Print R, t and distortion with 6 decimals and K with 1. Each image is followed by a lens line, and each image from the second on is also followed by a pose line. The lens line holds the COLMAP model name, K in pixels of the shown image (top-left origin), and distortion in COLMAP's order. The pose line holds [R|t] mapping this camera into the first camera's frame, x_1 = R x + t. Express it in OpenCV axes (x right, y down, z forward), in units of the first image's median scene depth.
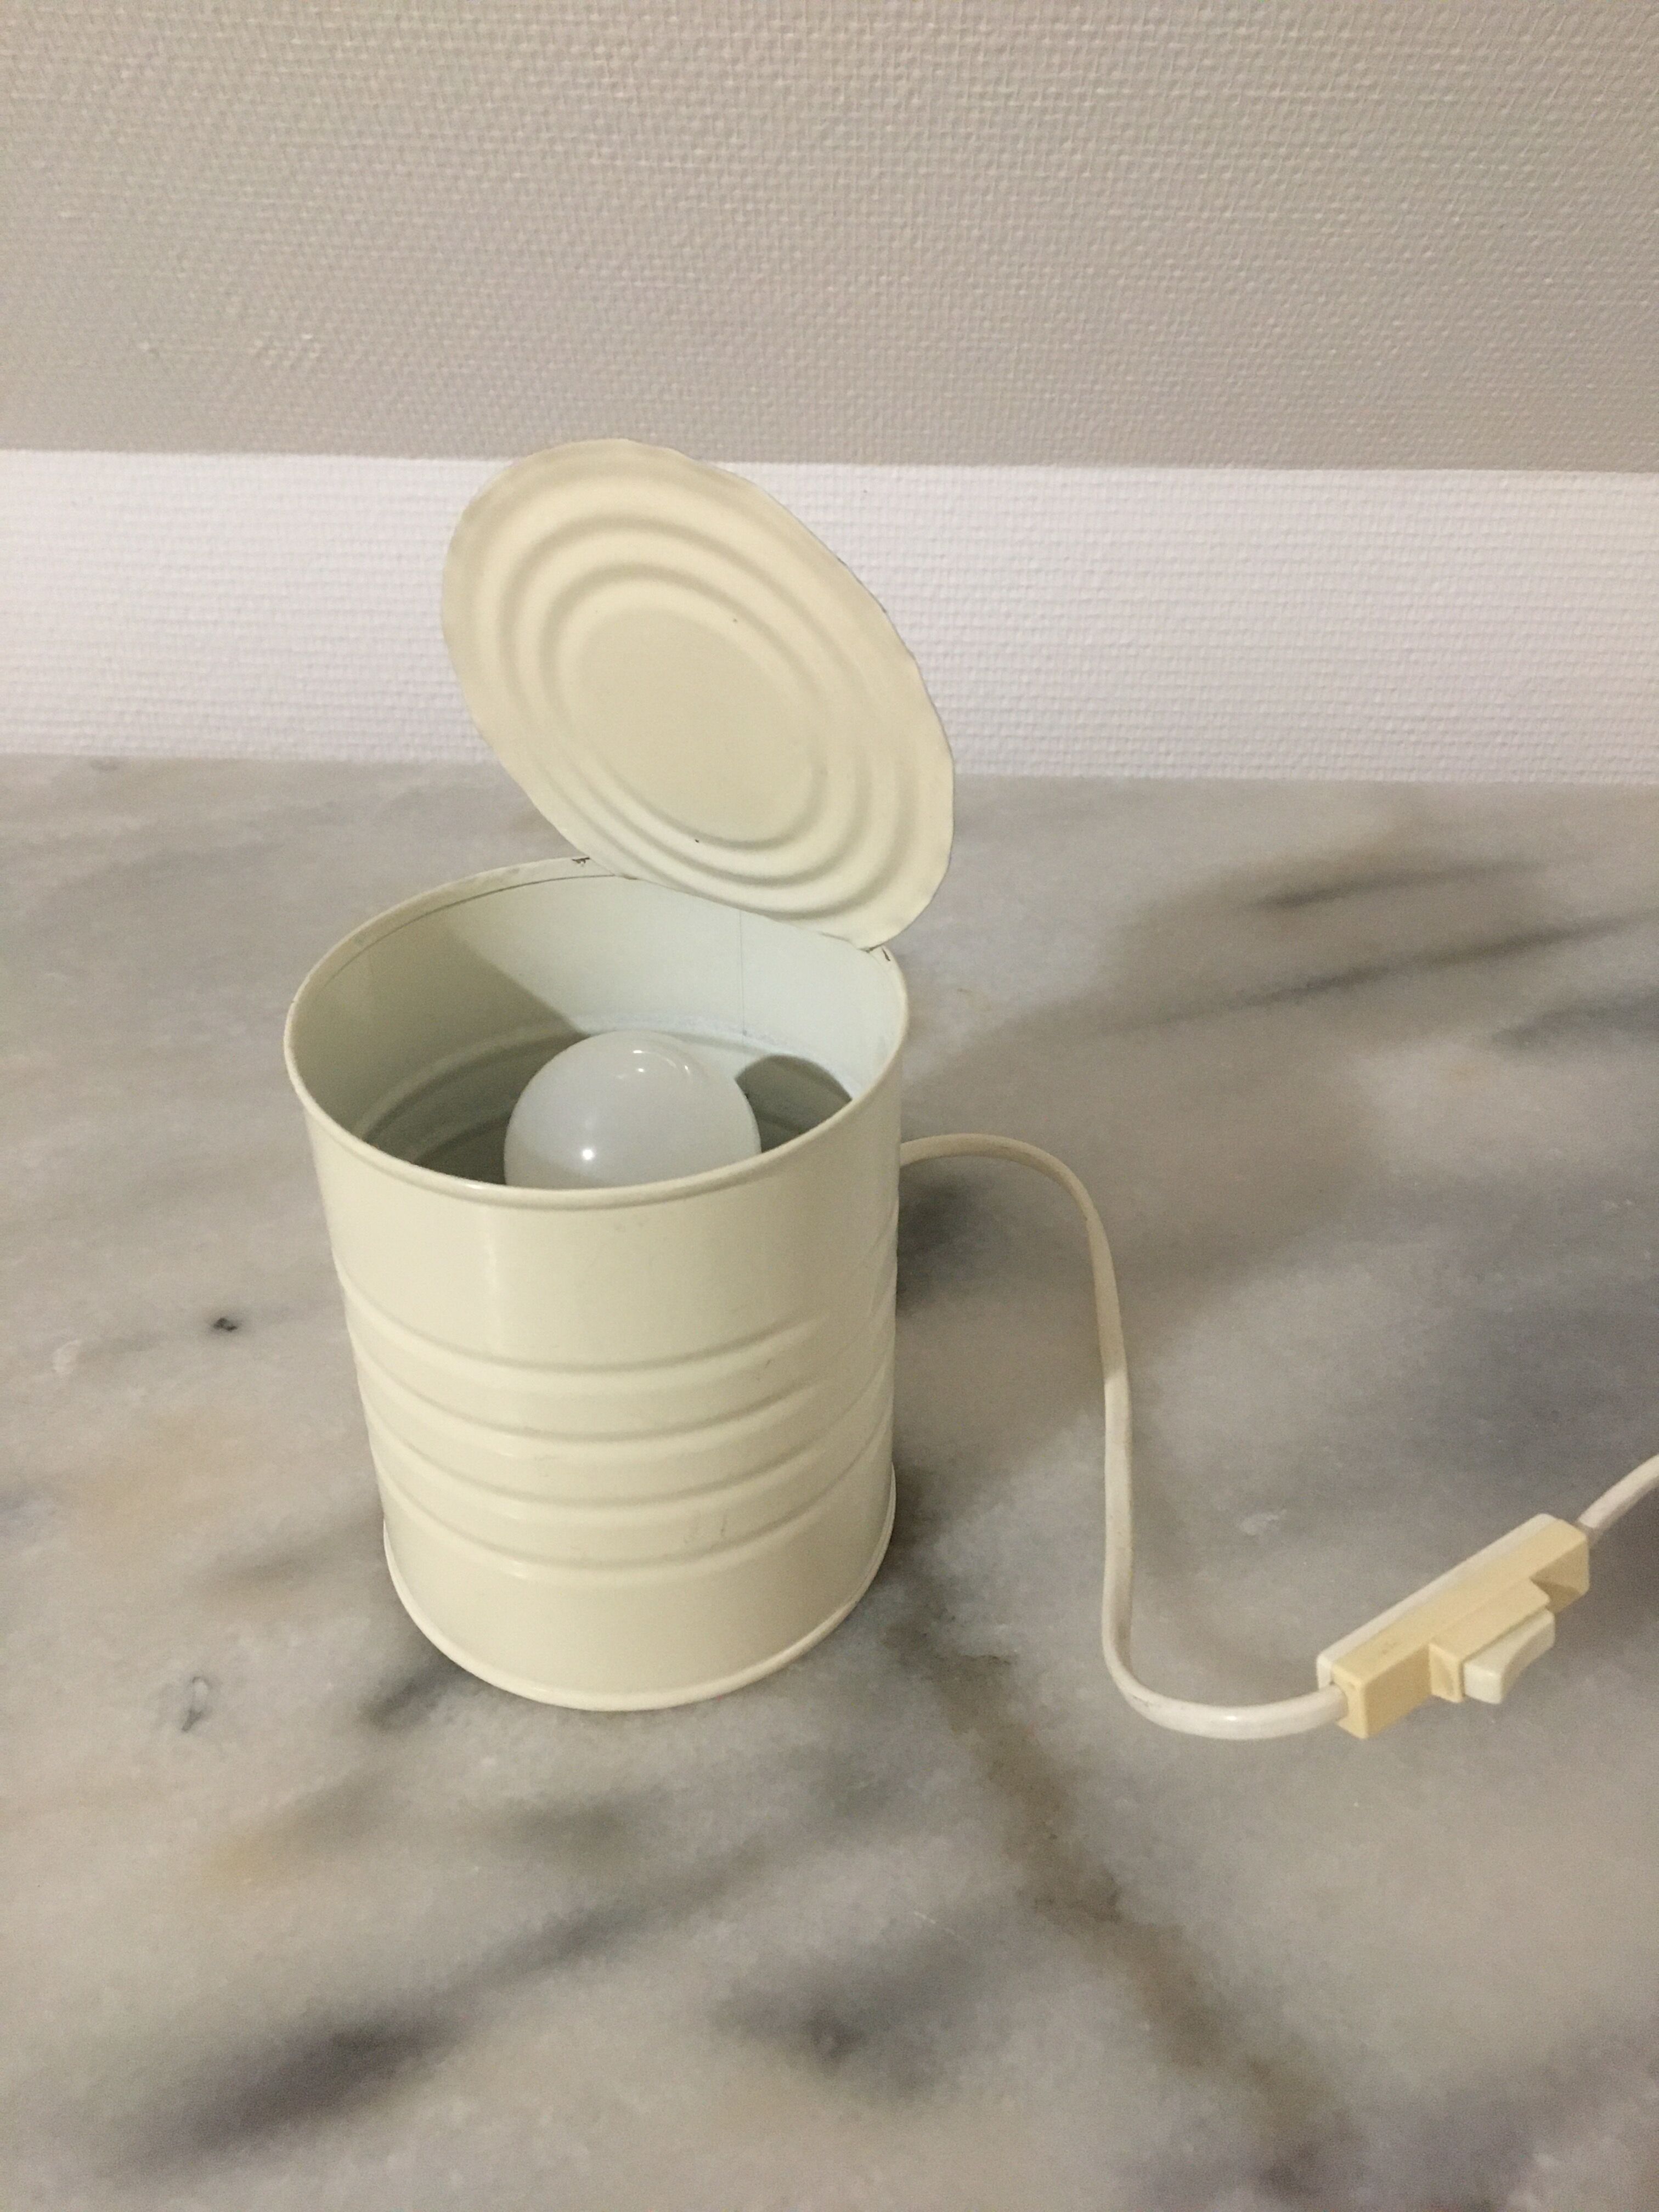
lens RADIAL K [[1870.6, 0, 833.0], [0, 1870.6, 1098.4], [0, 0, 1]] dist [0.069065, -0.119963]
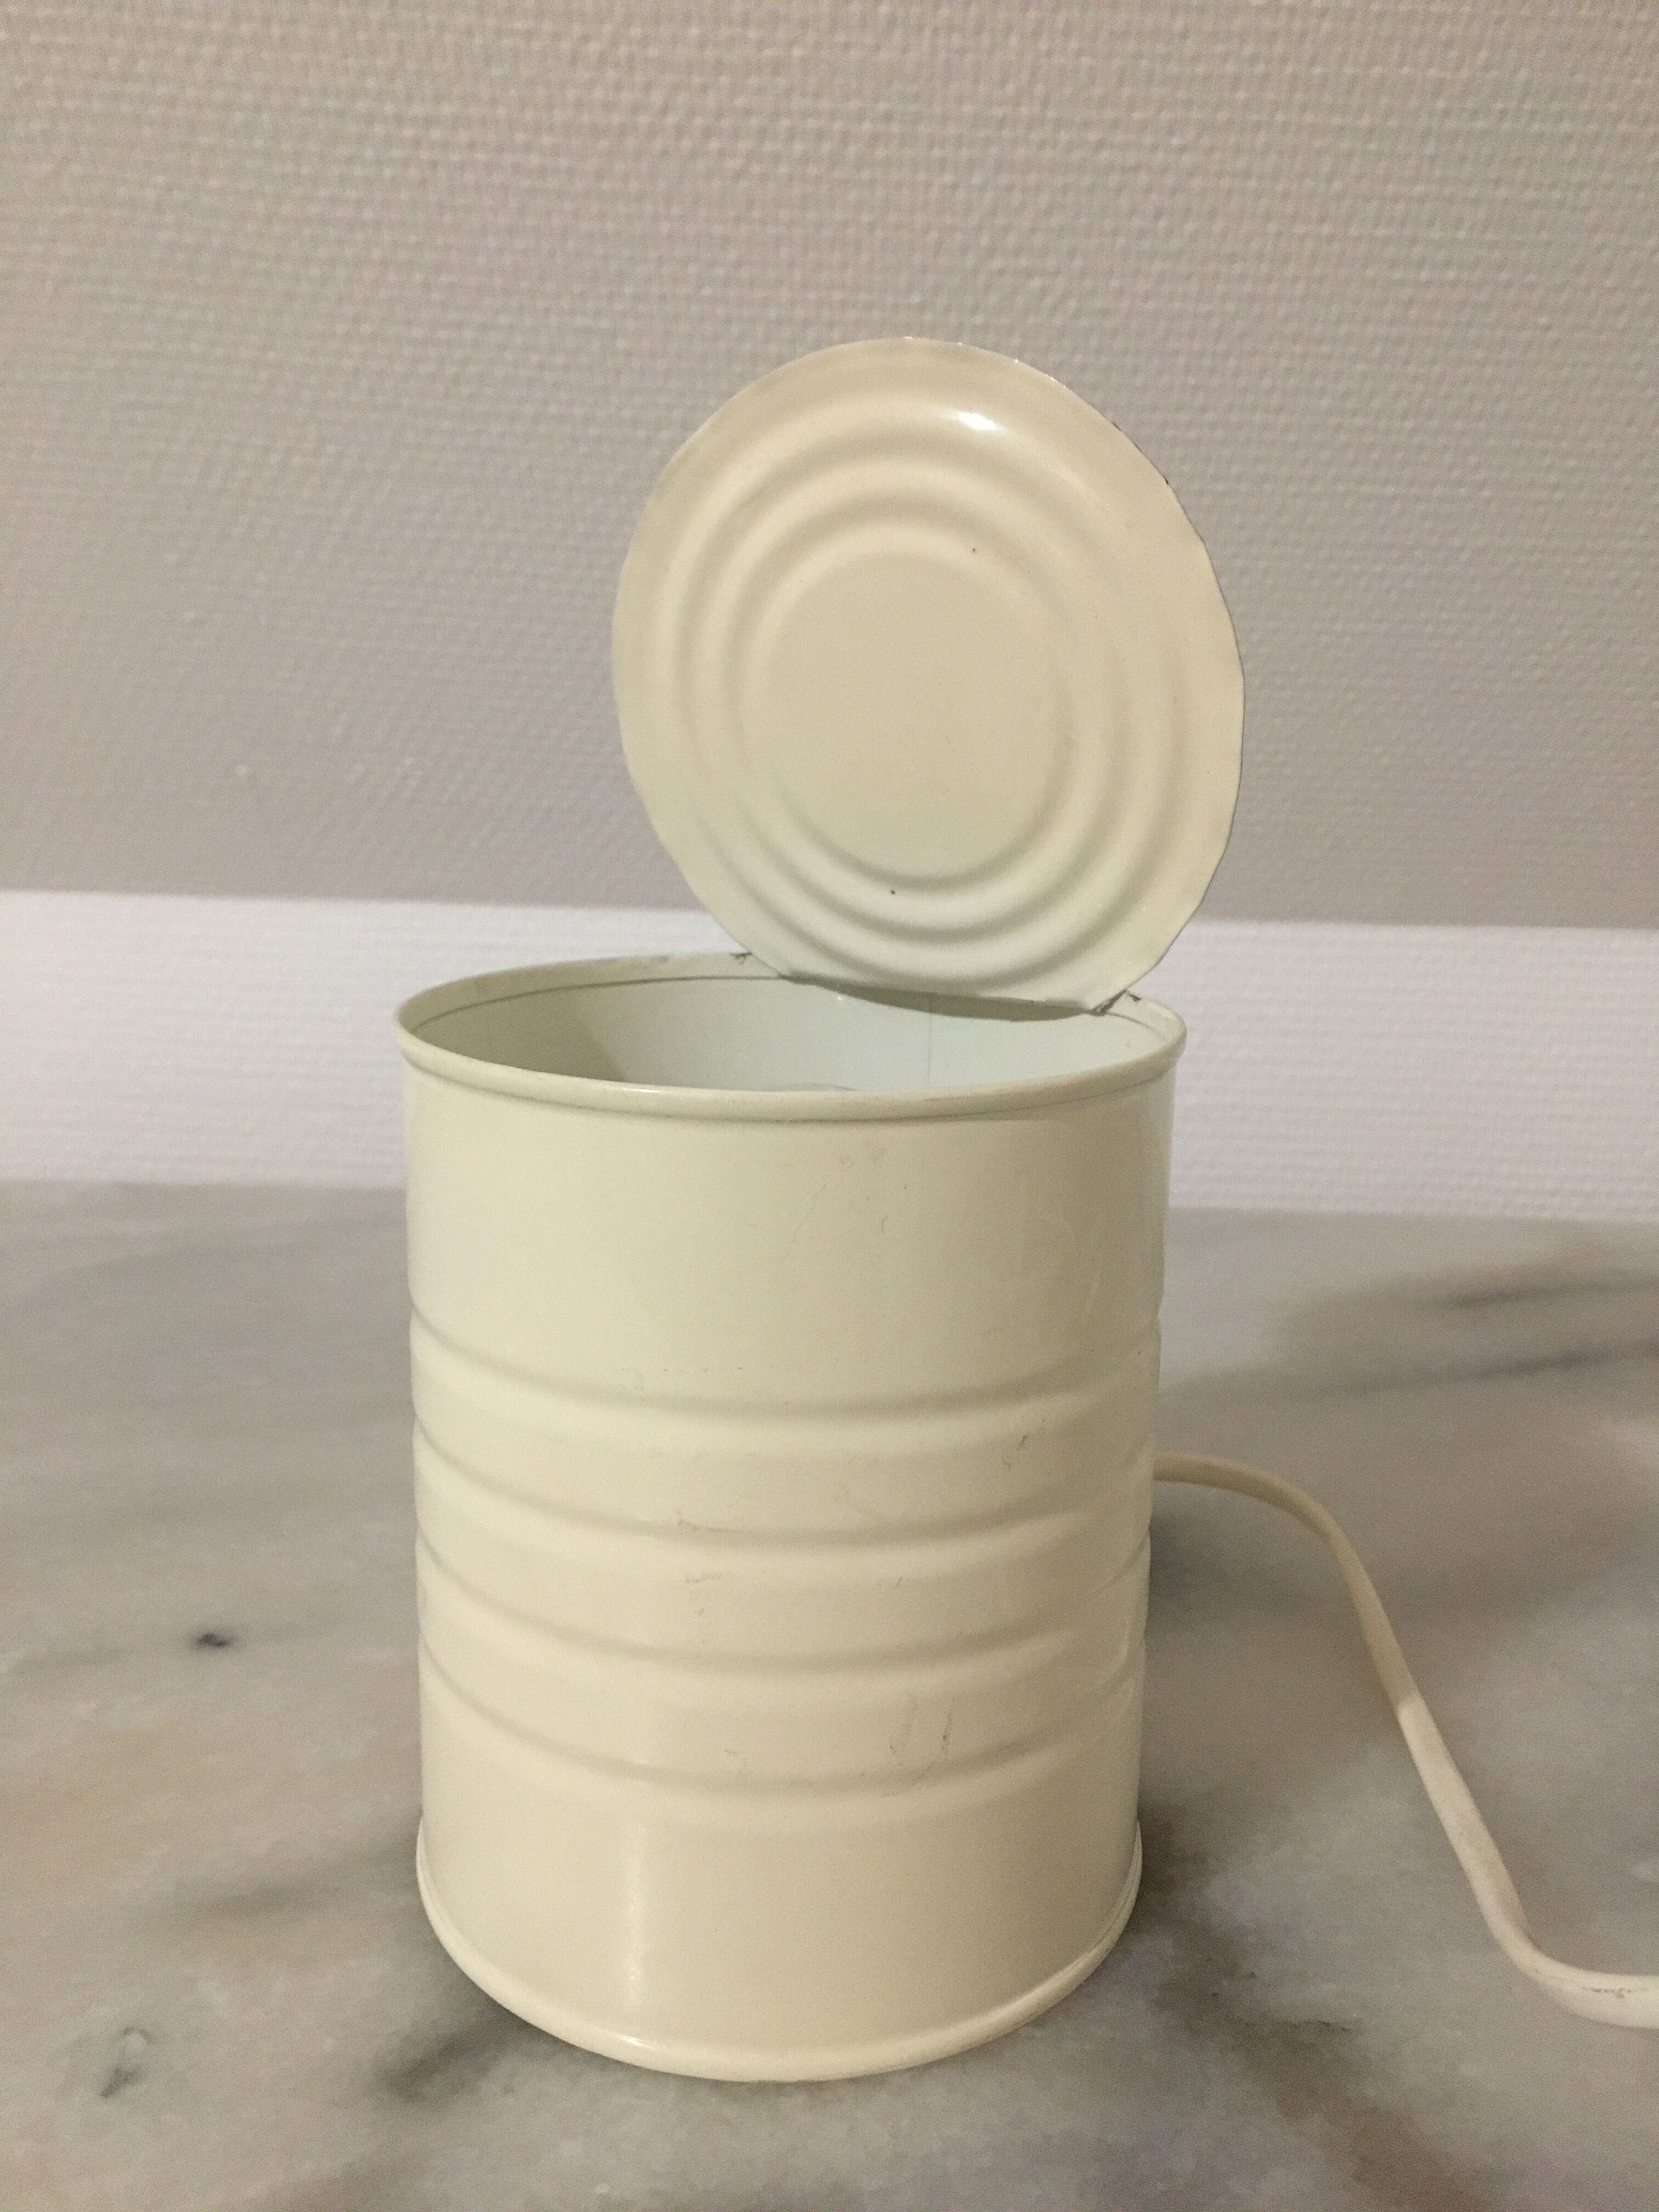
lens RADIAL K [[1890.1, 0, 829.5], [0, 1890.1, 1106.0], [0, 0, 1]] dist [0.048492, -0.089704]
pose [[0.999873, 0.015597, 0.003361, -0.067794], [-0.013029, 0.919765, -0.392253, 0.184250], [-0.009210, 0.392159, 0.919851, 0.175817]]
